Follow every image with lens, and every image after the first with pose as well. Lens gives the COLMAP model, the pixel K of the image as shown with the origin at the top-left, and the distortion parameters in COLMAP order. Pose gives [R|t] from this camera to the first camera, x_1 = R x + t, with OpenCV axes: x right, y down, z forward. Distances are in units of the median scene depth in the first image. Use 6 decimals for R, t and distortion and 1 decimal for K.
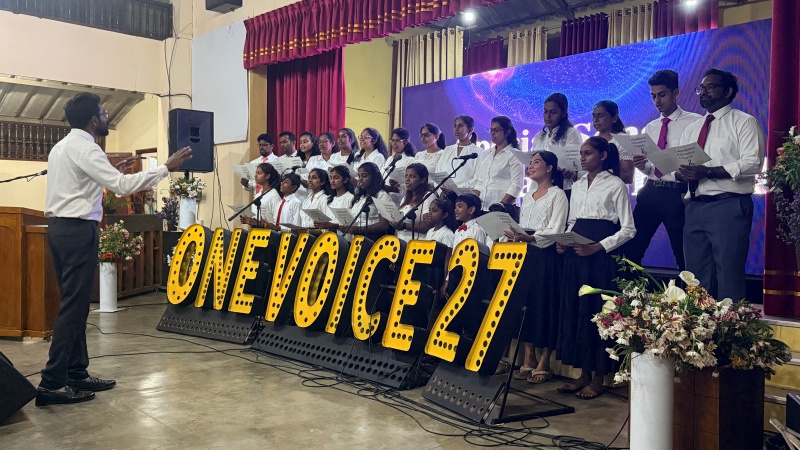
lens RADIAL K [[681.7, 0, 425.0], [0, 681.7, 235.9], [0, 0, 1]] dist [0.066768, -0.110437]
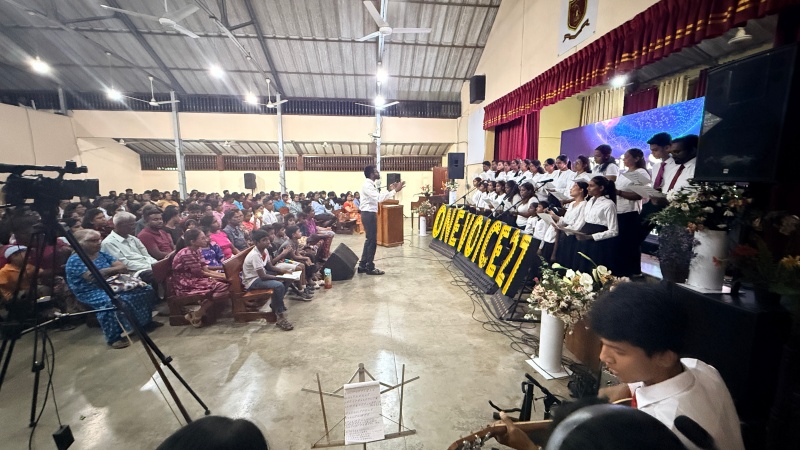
lens RADIAL K [[319.3, 0, 403.9], [0, 319.3, 228.2], [0, 0, 1]] dist [-0.007185, 0.000713]
pose [[0.788989, 0.086051, -0.608352, 0.203599], [-0.016542, 0.992760, 0.118971, -0.057198], [0.614185, -0.083804, 0.784700, 0.031848]]
